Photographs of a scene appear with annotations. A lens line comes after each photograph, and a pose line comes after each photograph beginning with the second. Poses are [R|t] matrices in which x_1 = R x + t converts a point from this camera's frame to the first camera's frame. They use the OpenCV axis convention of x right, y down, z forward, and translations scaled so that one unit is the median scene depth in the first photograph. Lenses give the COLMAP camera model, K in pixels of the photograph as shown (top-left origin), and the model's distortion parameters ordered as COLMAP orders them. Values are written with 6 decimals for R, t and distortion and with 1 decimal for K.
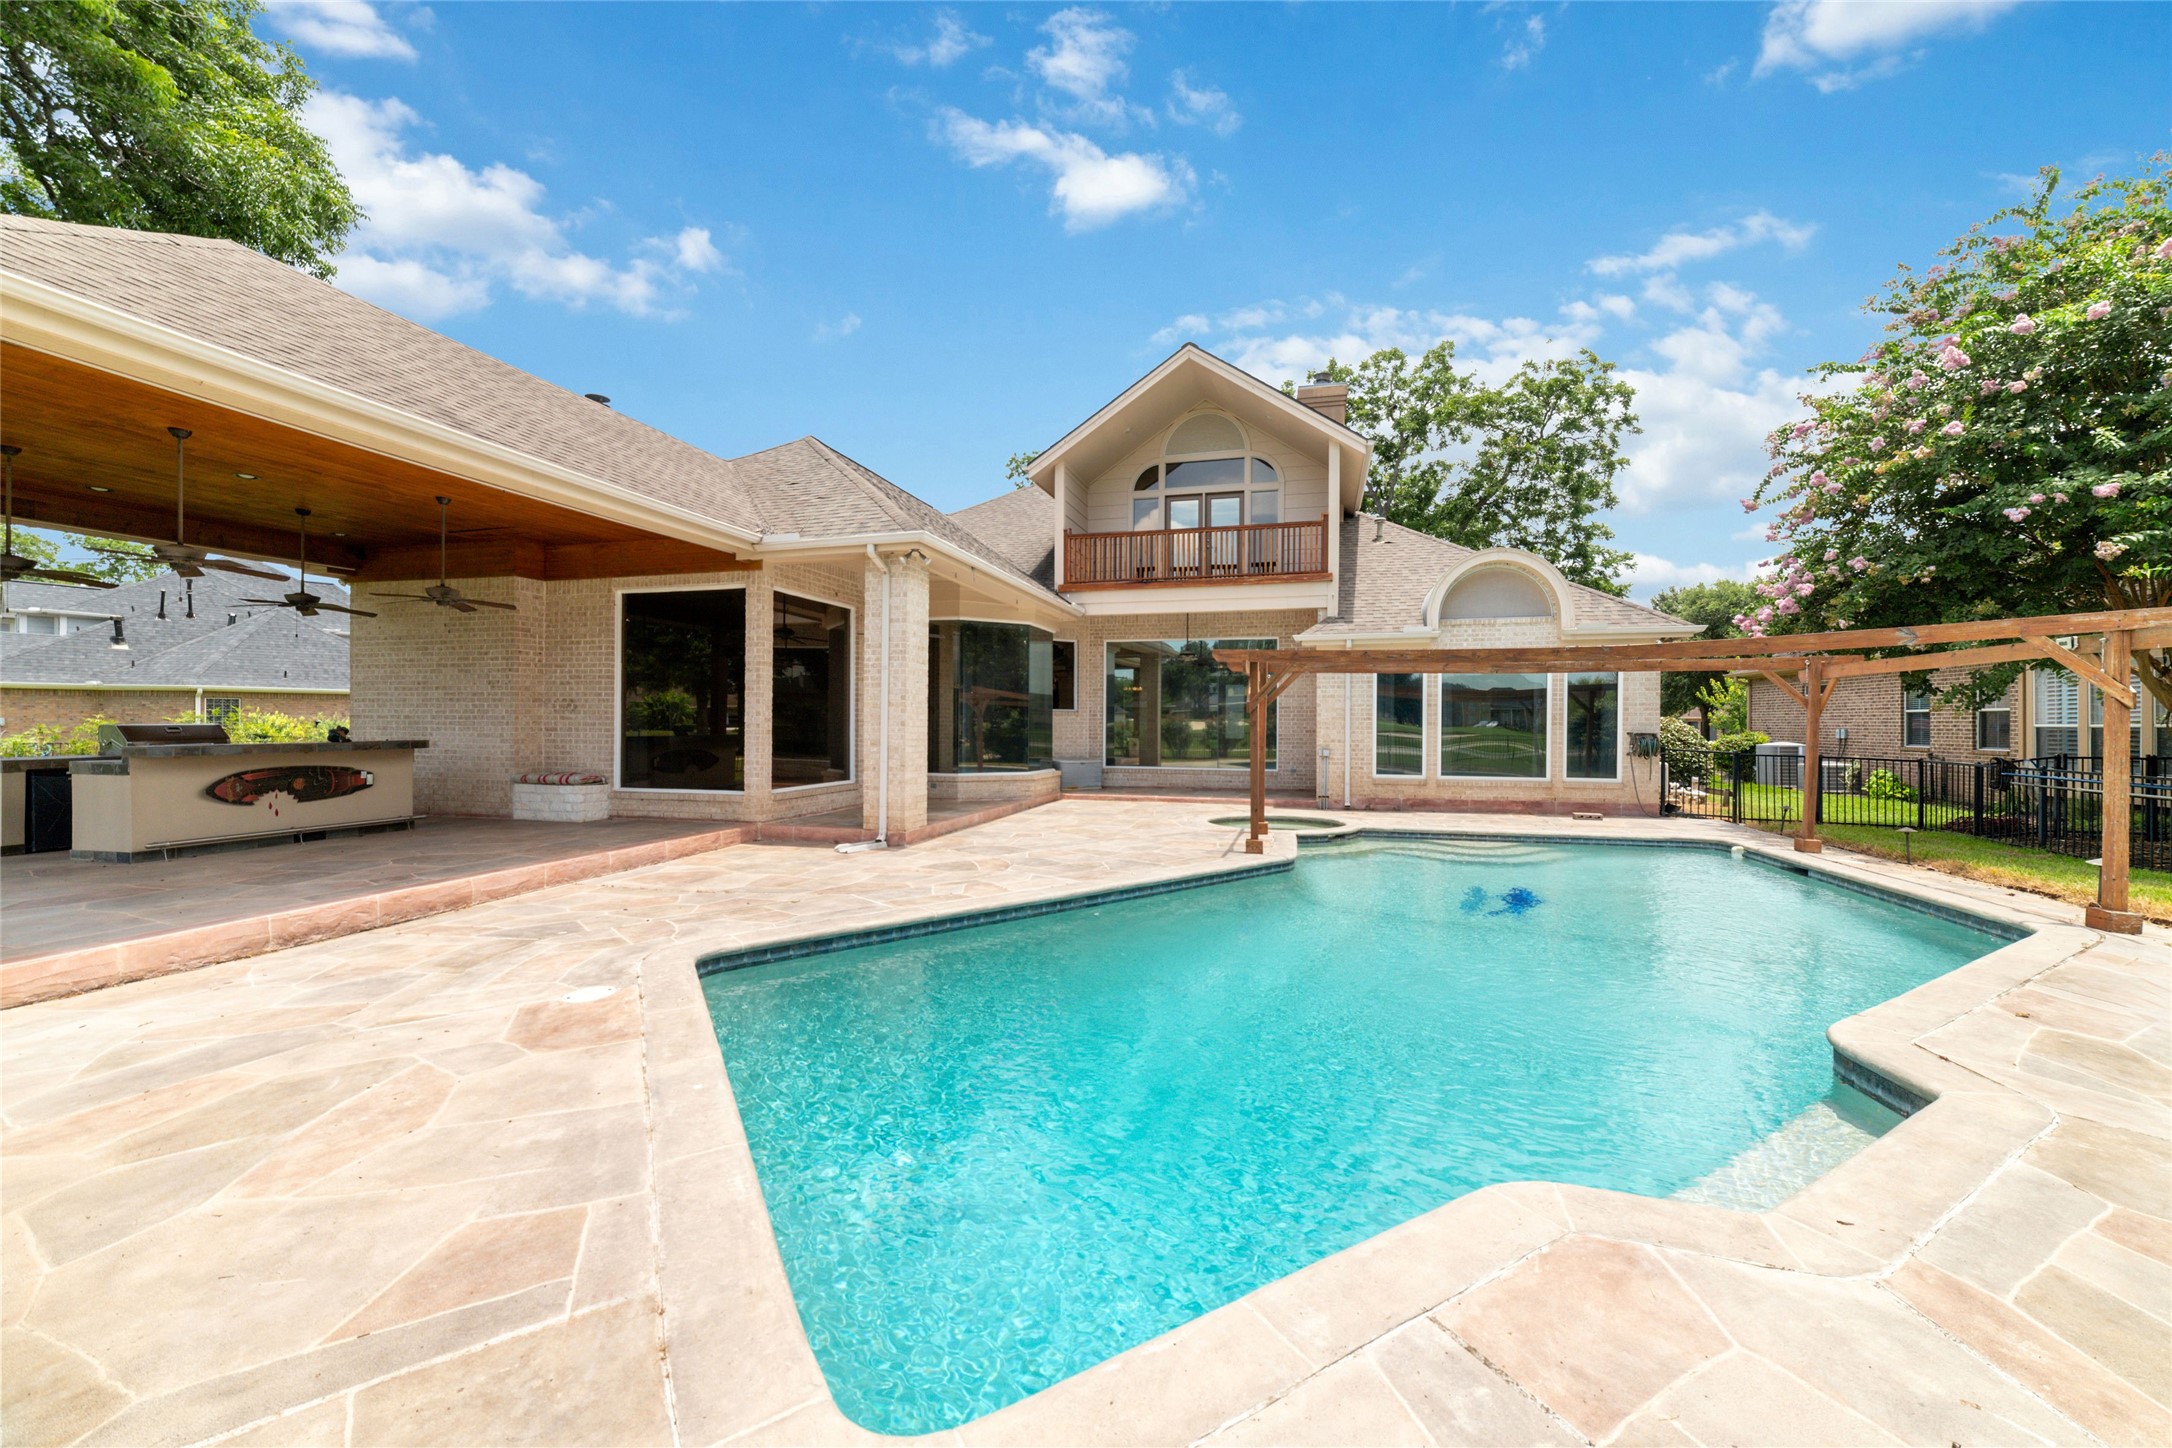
lens RADIAL K [[821.6, 0, 1123.0], [0, 821.6, 724.1], [0, 0, 1]] dist [-0.009798, 0.003273]
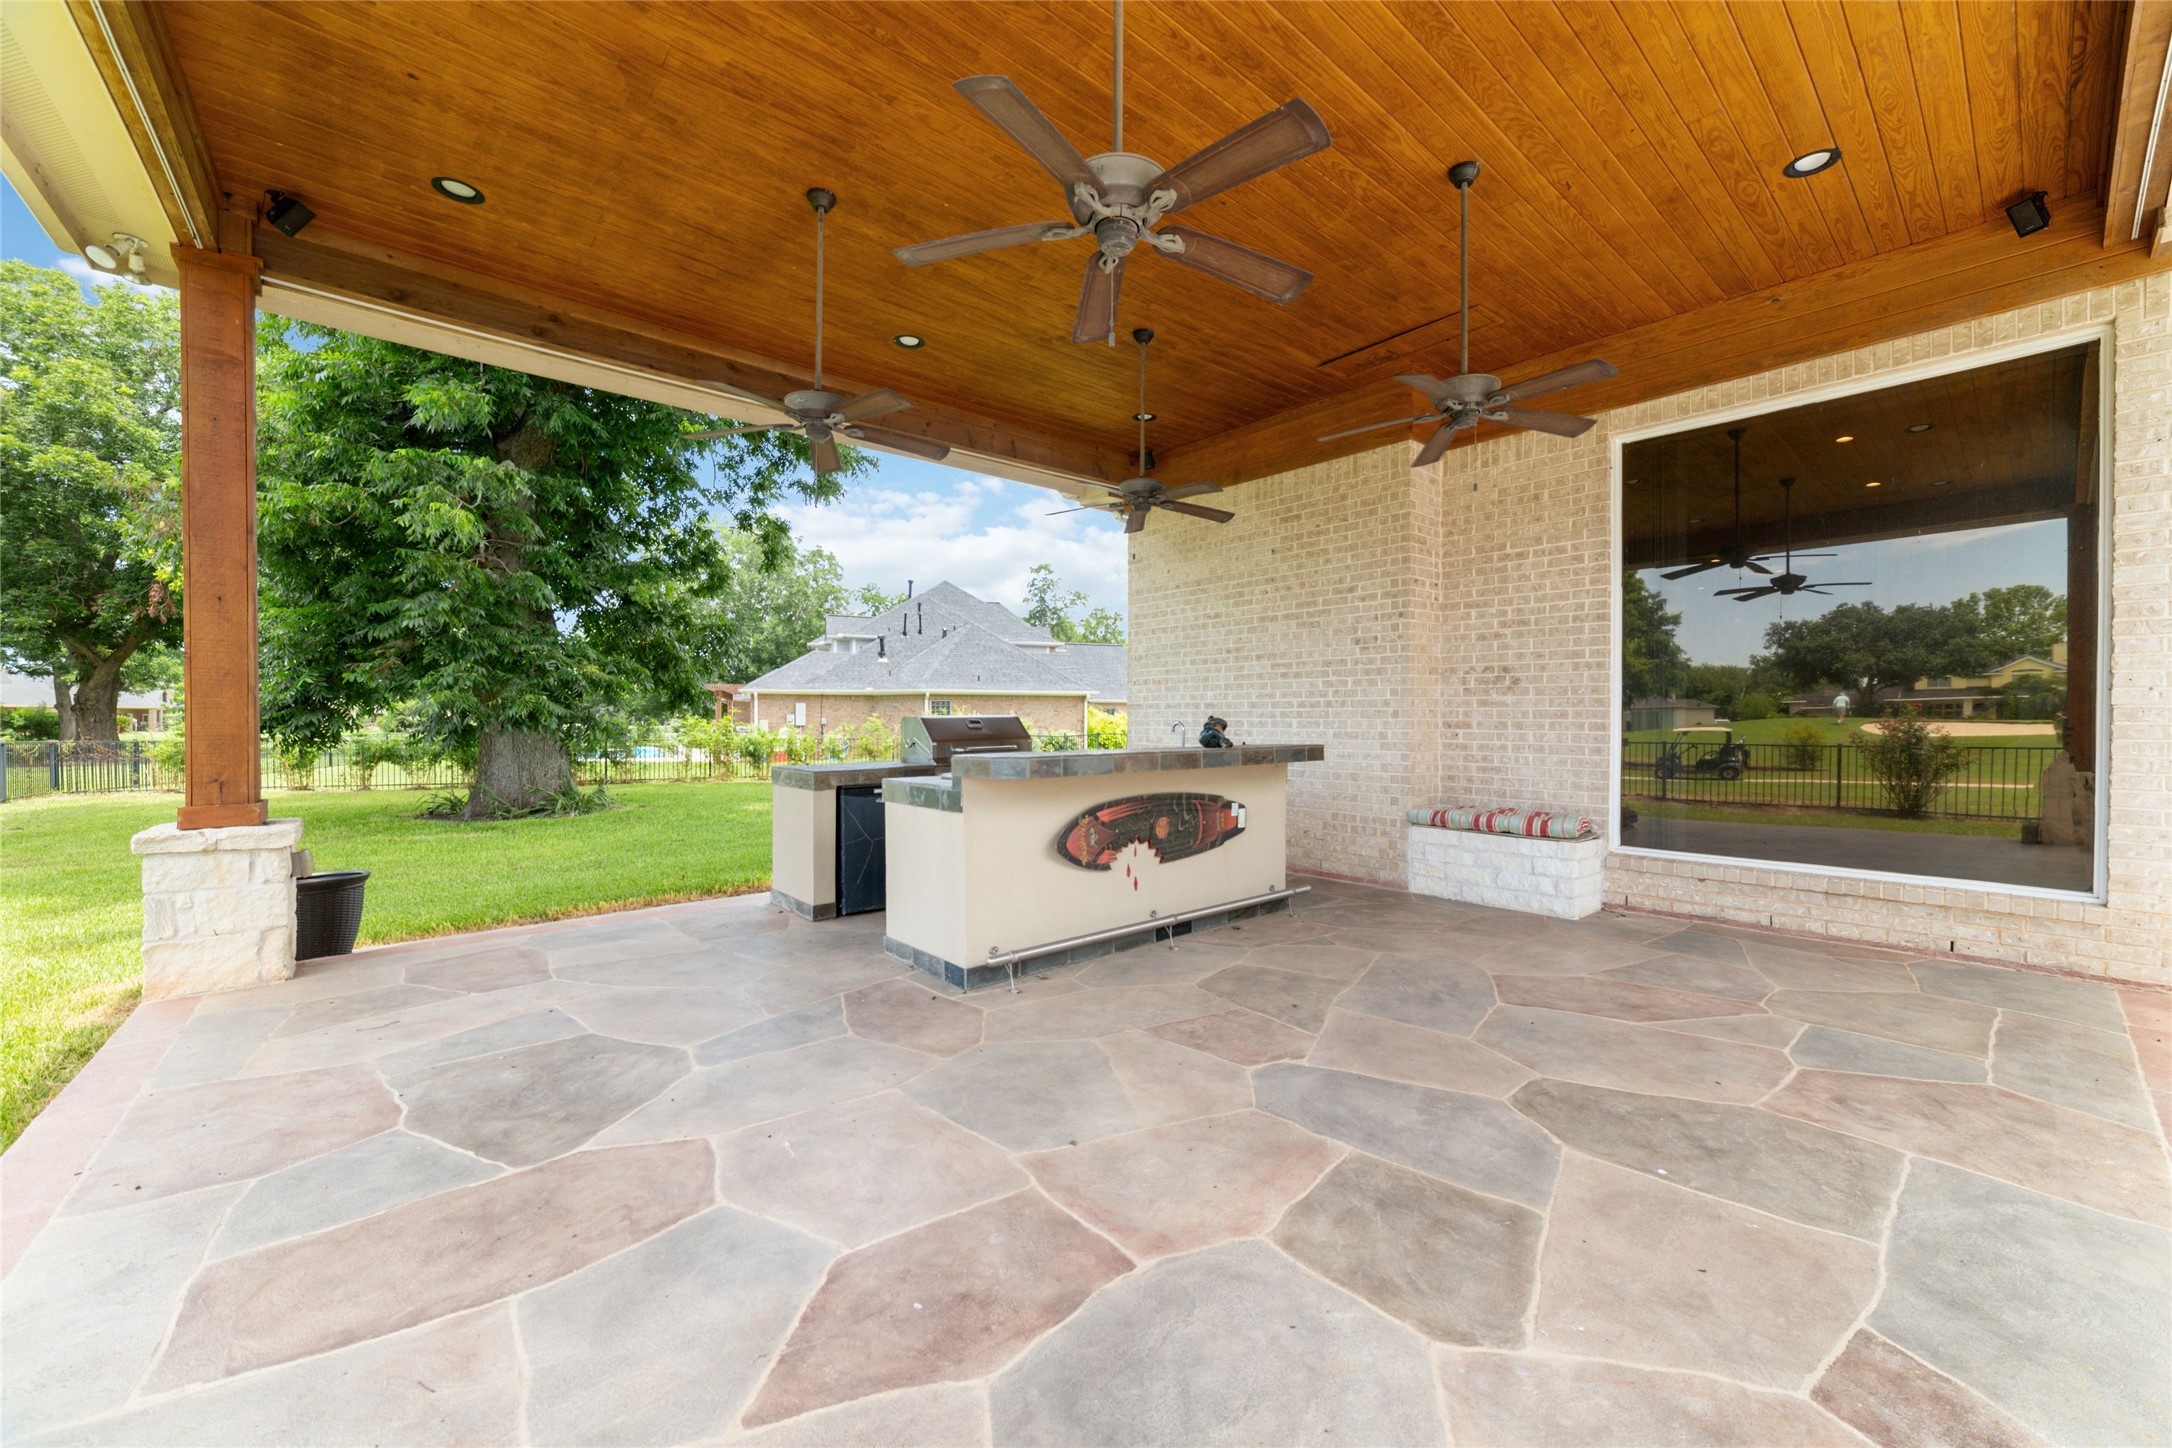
lens RADIAL K [[821.6, 0, 1104.7], [0, 821.6, 723.0], [0, 0, 1]] dist [-0.009798, 0.003273]
pose [[0.816322, -0.000683, -0.577597, -0.602876], [0.001624, 0.999998, 0.001112, 0.004300], [0.577595, -0.001845, 0.816321, 0.449411]]
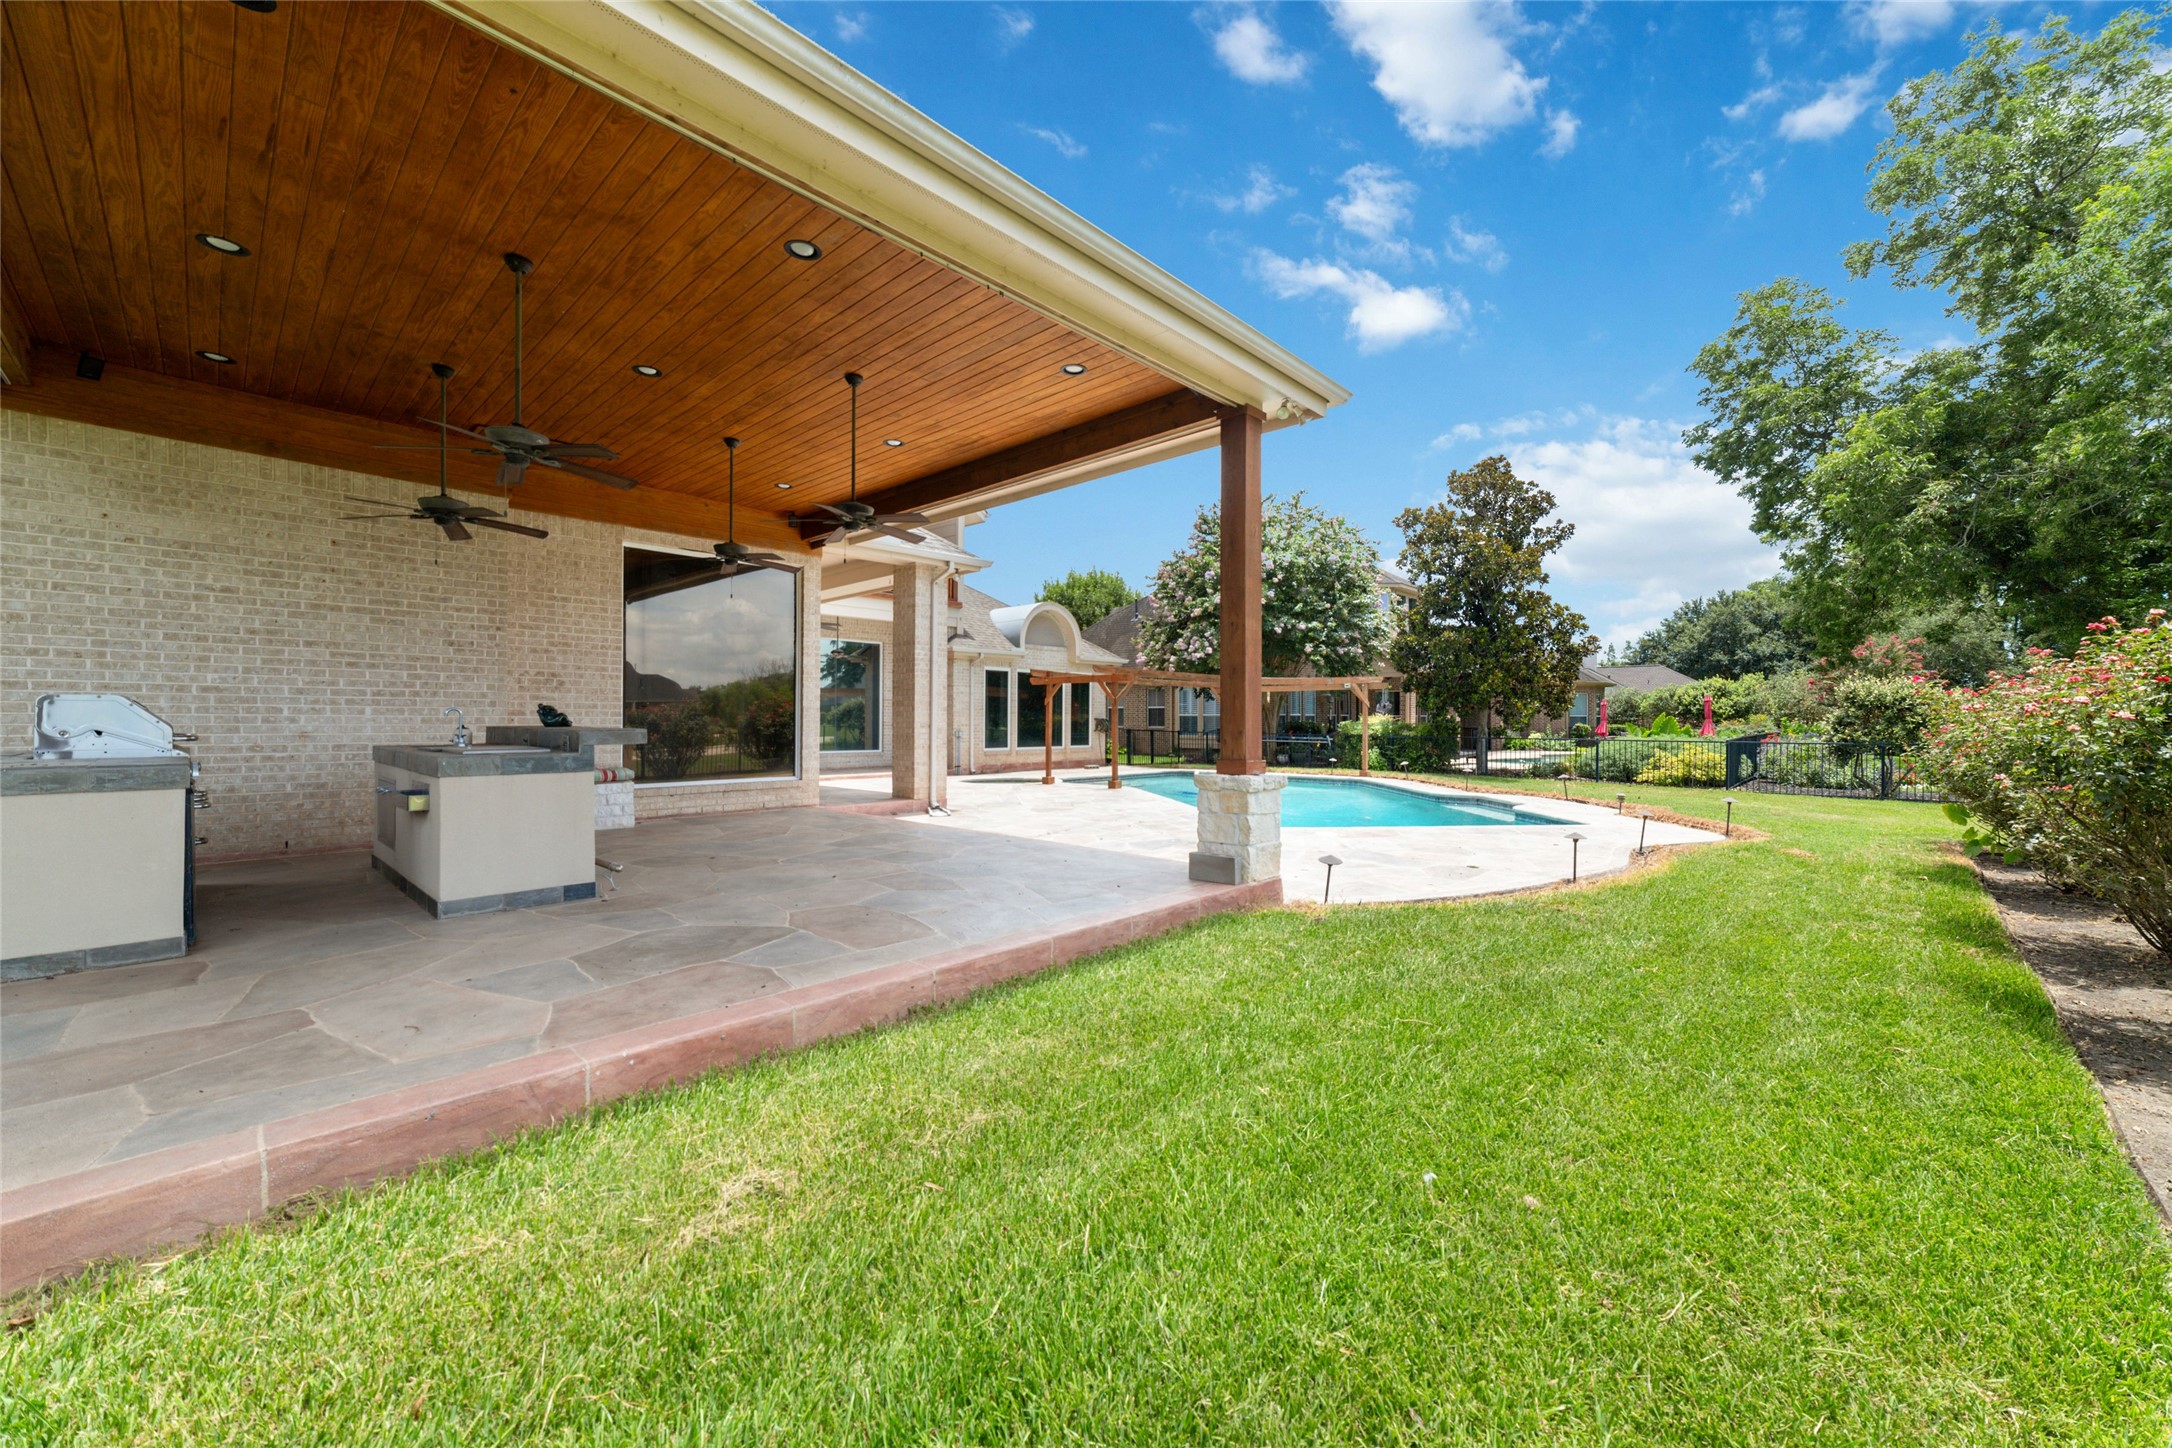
lens RADIAL K [[821.6, 0, 1087.8], [0, 821.6, 721.2], [0, 0, 1]] dist [-0.009798, 0.003273]
pose [[0.498492, -0.003772, 0.866886, -1.142900], [0.001344, 0.999993, 0.003578, 0.012629], [-0.866893, -0.000618, 0.498494, 0.197450]]
